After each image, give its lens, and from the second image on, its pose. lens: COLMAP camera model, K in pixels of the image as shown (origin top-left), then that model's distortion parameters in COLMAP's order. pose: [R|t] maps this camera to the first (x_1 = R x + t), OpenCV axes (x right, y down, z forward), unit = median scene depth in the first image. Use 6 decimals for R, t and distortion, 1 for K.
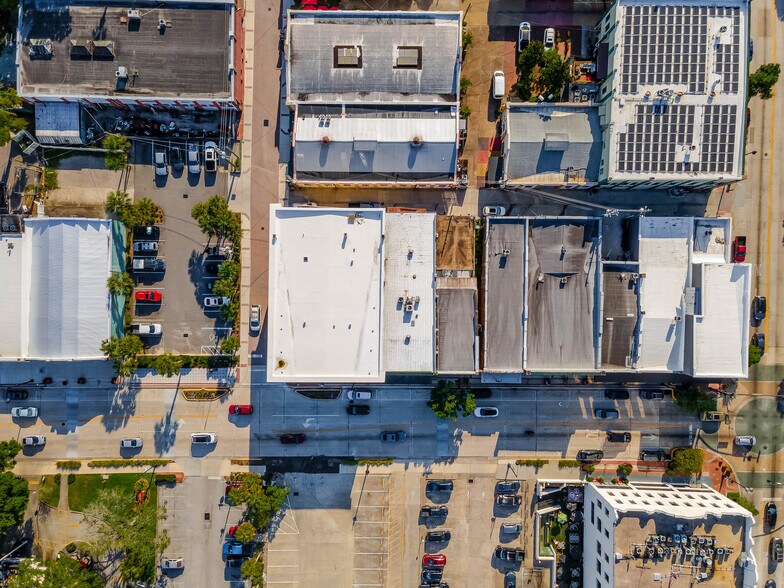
lens RADIAL K [[571.7, 0, 392.0], [0, 571.7, 294.0], [0, 0, 1]] dist [0.050155, 0.001856]
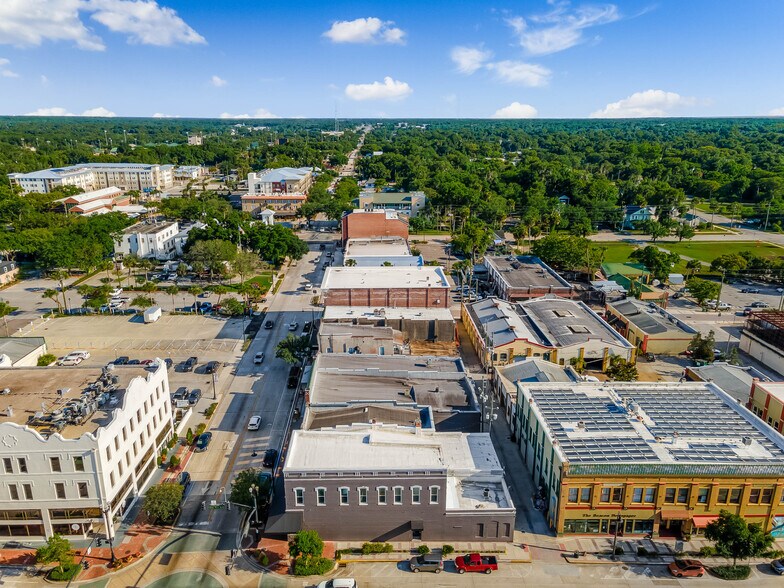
lens RADIAL K [[571.7, 0, 392.0], [0, 571.7, 294.0], [0, 0, 1]] dist [0.050155, 0.001856]
pose [[0.041509, 0.295631, -0.954400, 1.101283], [-0.999065, 0.000763, -0.043215, 0.039602], [-0.012048, 0.955302, 0.295386, 0.541578]]
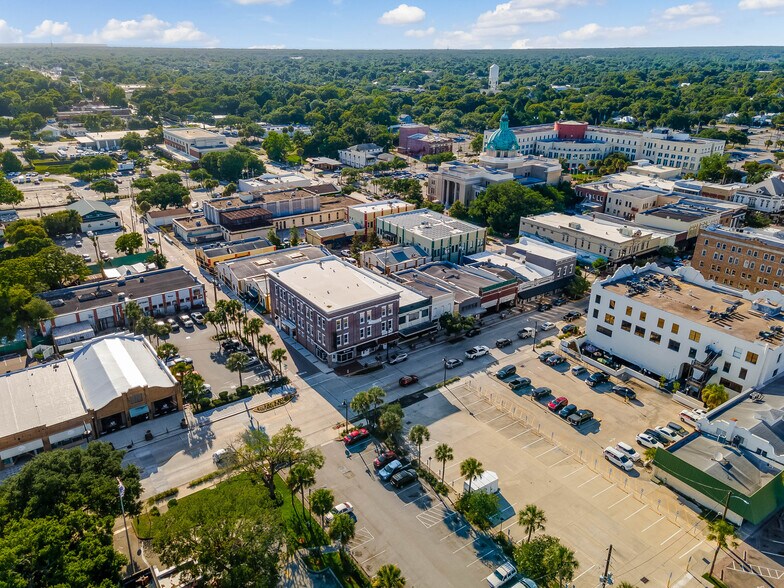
lens RADIAL K [[583.0, 0, 374.9], [0, 583.0, 295.8], [0, 0, 1]] dist [0.052444, -0.001308]
pose [[0.811498, -0.223887, 0.539764, -0.693477], [0.584355, 0.310832, -0.749608, 0.983480], [0.000052, 0.923720, 0.383069, 0.435083]]
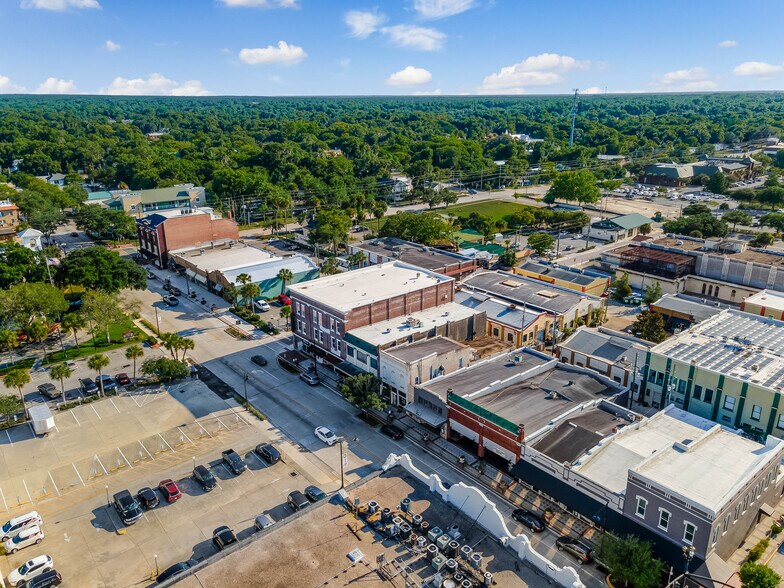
lens RADIAL K [[582.8, 0, 392.8], [0, 582.8, 275.0], [0, 0, 1]] dist [0.041727, 0.003194]
pose [[0.659058, 0.222206, -0.718517, 0.707413], [-0.752071, 0.187534, -0.631839, 0.661554], [-0.005652, 0.956794, 0.290710, 0.541744]]
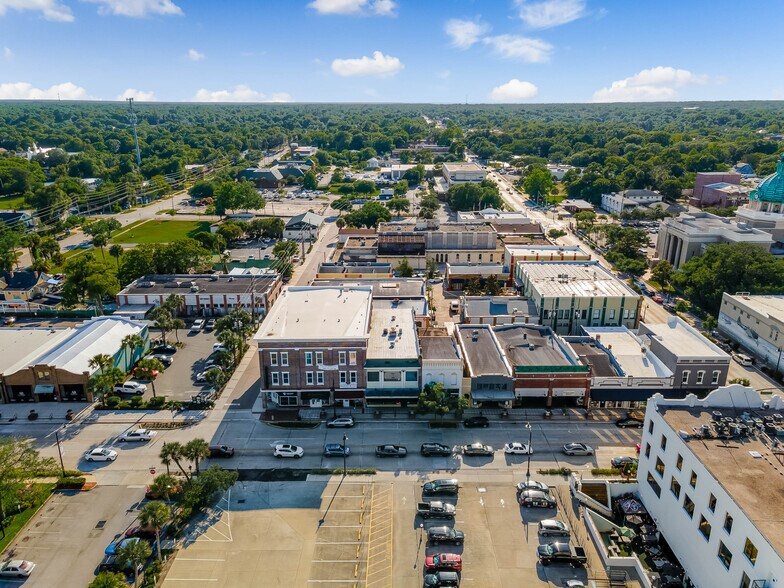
lens RADIAL K [[573.6, 0, 392.0], [0, 573.6, 294.0], [0, 0, 1]] dist [0.035796, 0.003127]
pose [[0.999908, -0.003862, 0.012987, 0.012211], [0.013546, 0.306283, -0.951844, 0.959739], [-0.000301, 0.951933, 0.306307, 0.537887]]
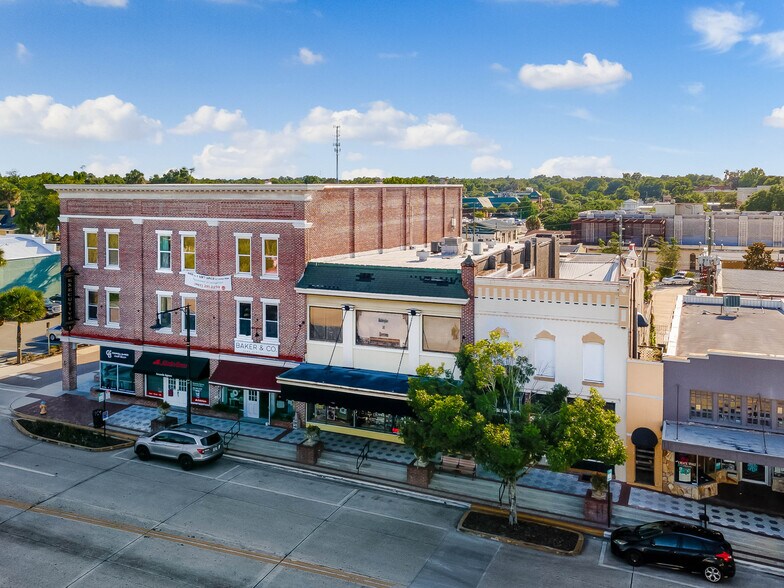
lens RADIAL K [[671.1, 0, 389.7], [0, 671.1, 207.4], [0, 0, 1]] dist [0.004467, 0.009610]
pose [[0.921929, 0.015032, -0.387067, 0.153299], [-0.387273, 0.014765, -0.921847, 0.424232], [-0.008143, 0.999778, 0.019434, 0.879098]]
